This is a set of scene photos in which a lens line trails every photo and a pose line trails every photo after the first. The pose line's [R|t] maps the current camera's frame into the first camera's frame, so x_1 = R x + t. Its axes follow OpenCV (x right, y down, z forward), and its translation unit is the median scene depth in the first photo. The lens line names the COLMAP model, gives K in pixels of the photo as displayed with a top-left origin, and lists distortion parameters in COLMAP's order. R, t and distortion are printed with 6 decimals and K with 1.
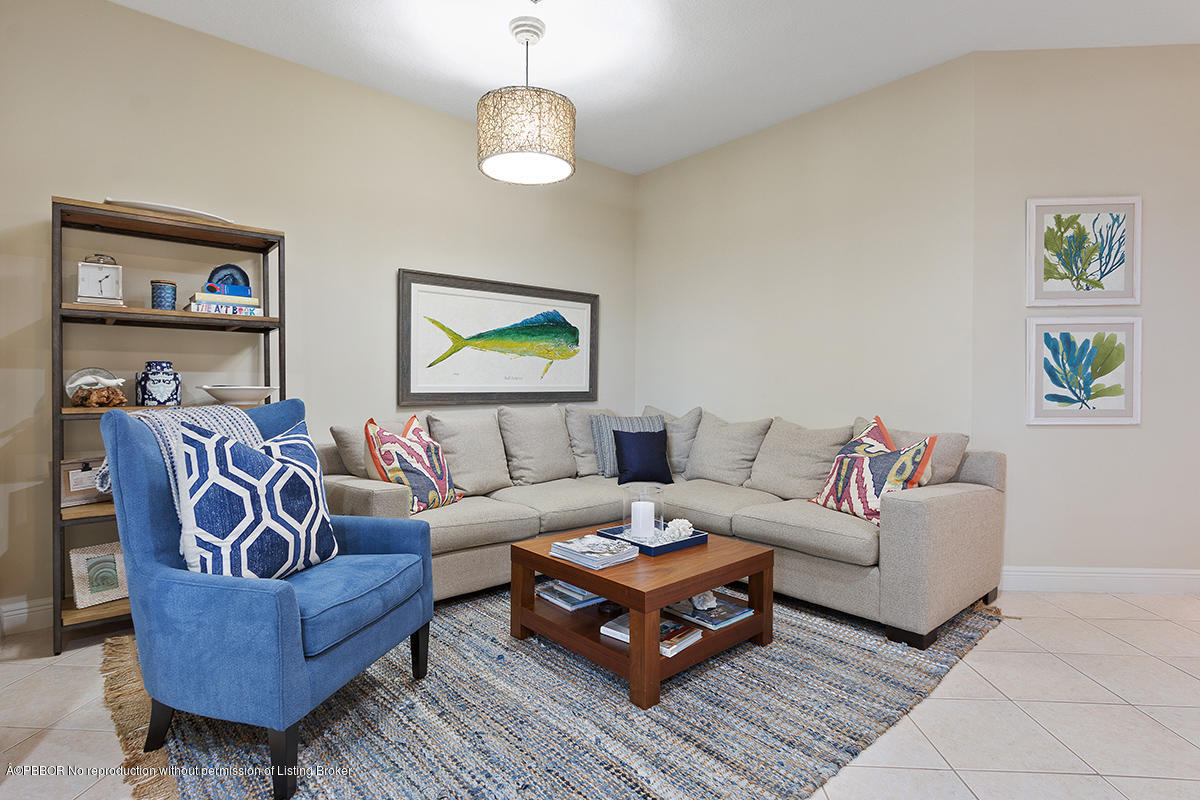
lens RADIAL K [[590.6, 0, 599.6], [0, 590.6, 393.4], [0, 0, 1]] dist [0.003365, 0.000227]
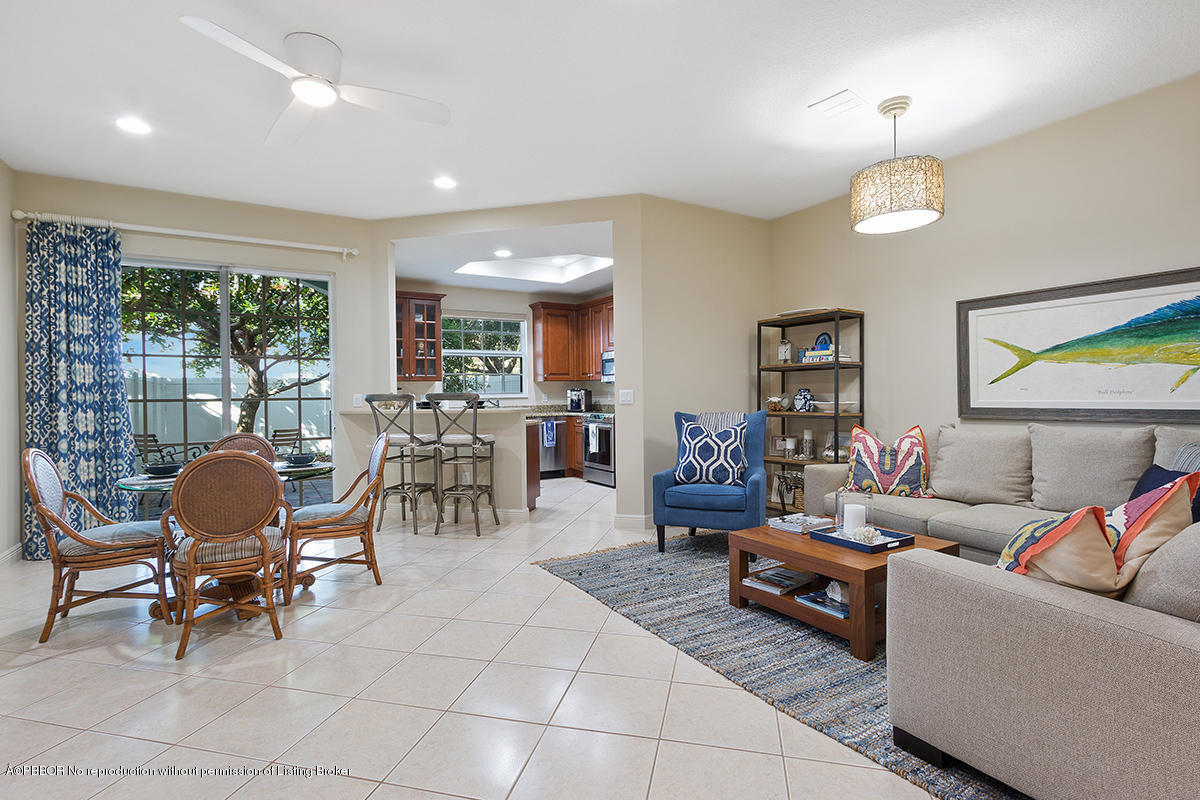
lens RADIAL K [[563.4, 0, 588.3], [0, 563.4, 404.7], [0, 0, 1]] dist [-0.004665, -0.000752]
pose [[-0.188374, 0.016175, -0.981964, 1.034309], [-0.000071, 0.999864, 0.016483, -0.027660], [0.982097, 0.003175, -0.188347, 0.559731]]
